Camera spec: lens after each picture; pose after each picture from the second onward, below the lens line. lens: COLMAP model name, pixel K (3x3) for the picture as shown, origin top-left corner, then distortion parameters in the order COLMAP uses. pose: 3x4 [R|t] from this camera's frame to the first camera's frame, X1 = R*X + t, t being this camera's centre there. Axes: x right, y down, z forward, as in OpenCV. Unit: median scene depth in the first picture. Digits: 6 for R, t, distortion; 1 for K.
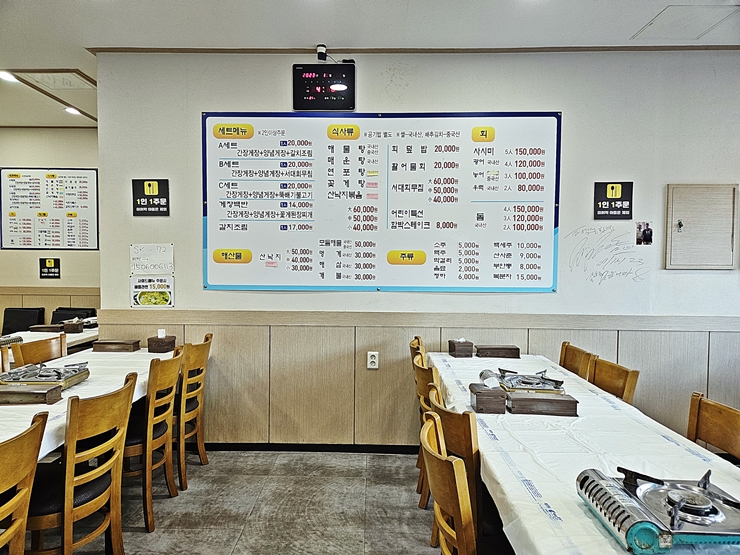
lens RADIAL K [[480.3, 0, 369.7], [0, 480.3, 279.2], [0, 0, 1]] dist [-0.007940, -0.004593]
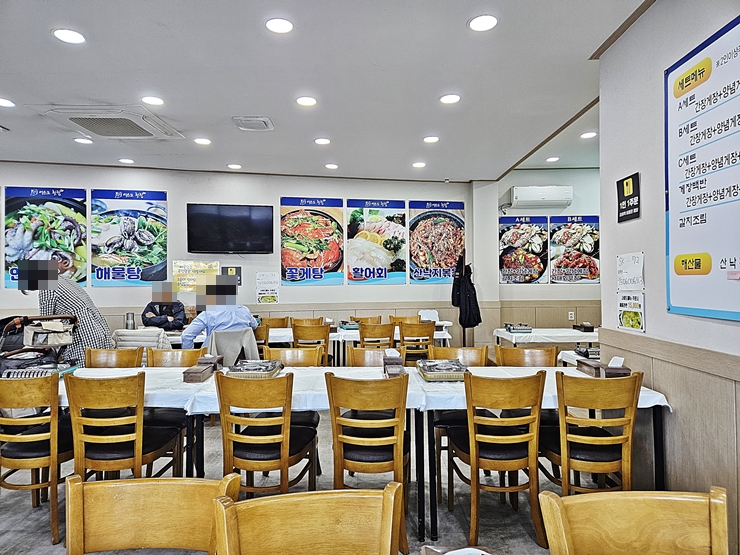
lens RADIAL K [[480.3, 0, 370.3], [0, 480.3, 276.6], [0, 0, 1]] dist [-0.007940, -0.004593]
pose [[-0.004107, -0.017102, -0.999845, 0.377320], [-0.025826, 0.999522, -0.016990, -0.008606], [0.999658, 0.025752, -0.004547, 0.558566]]
